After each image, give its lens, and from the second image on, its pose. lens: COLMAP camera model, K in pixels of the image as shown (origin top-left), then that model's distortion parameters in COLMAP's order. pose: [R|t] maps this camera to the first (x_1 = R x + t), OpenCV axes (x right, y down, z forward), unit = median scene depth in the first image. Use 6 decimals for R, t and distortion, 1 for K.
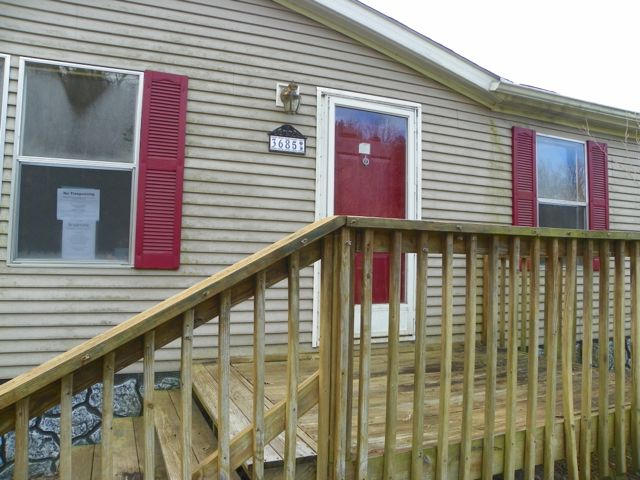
lens RADIAL K [[490.0, 0, 321.0], [0, 490.0, 238.9], [0, 0, 1]] dist [-0.118252, 0.029474]
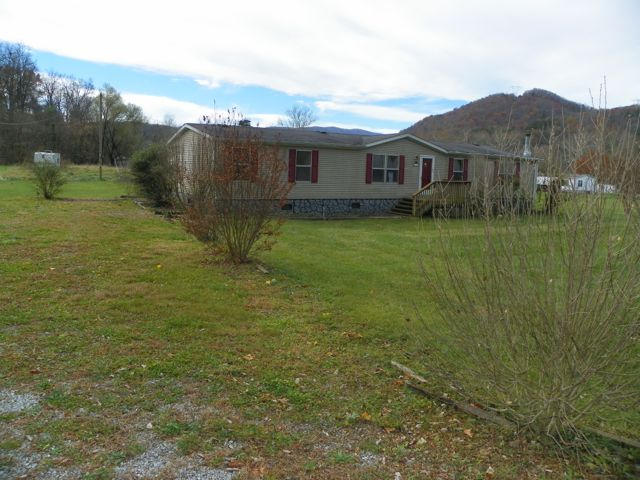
lens RADIAL K [[490.0, 0, 316.7], [0, 490.0, 233.4], [0, 0, 1]] dist [-0.118252, 0.029474]
pose [[0.992760, -0.011591, 0.119557, -2.329487], [-0.007910, 0.986864, 0.161360, -0.351300], [-0.119857, -0.161137, 0.979627, -5.726940]]
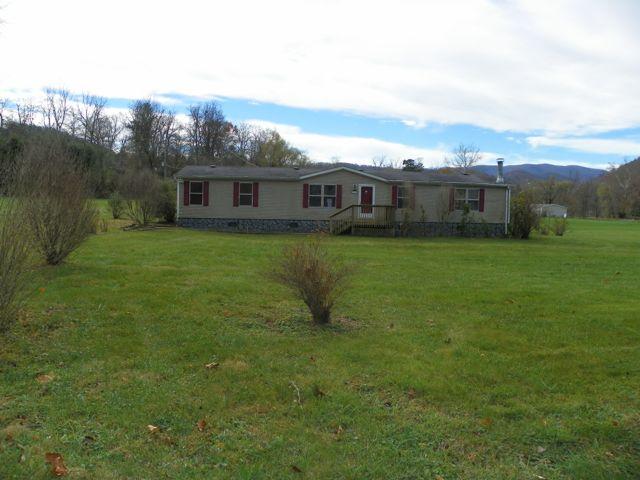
lens RADIAL K [[490.0, 0, 315.7], [0, 490.0, 246.9], [0, 0, 1]] dist [-0.118252, 0.029474]
pose [[0.957412, 0.021242, -0.287942, 1.711142], [0.010807, 0.993955, 0.109258, -0.200265], [0.288522, -0.107717, 0.951395, -7.141536]]
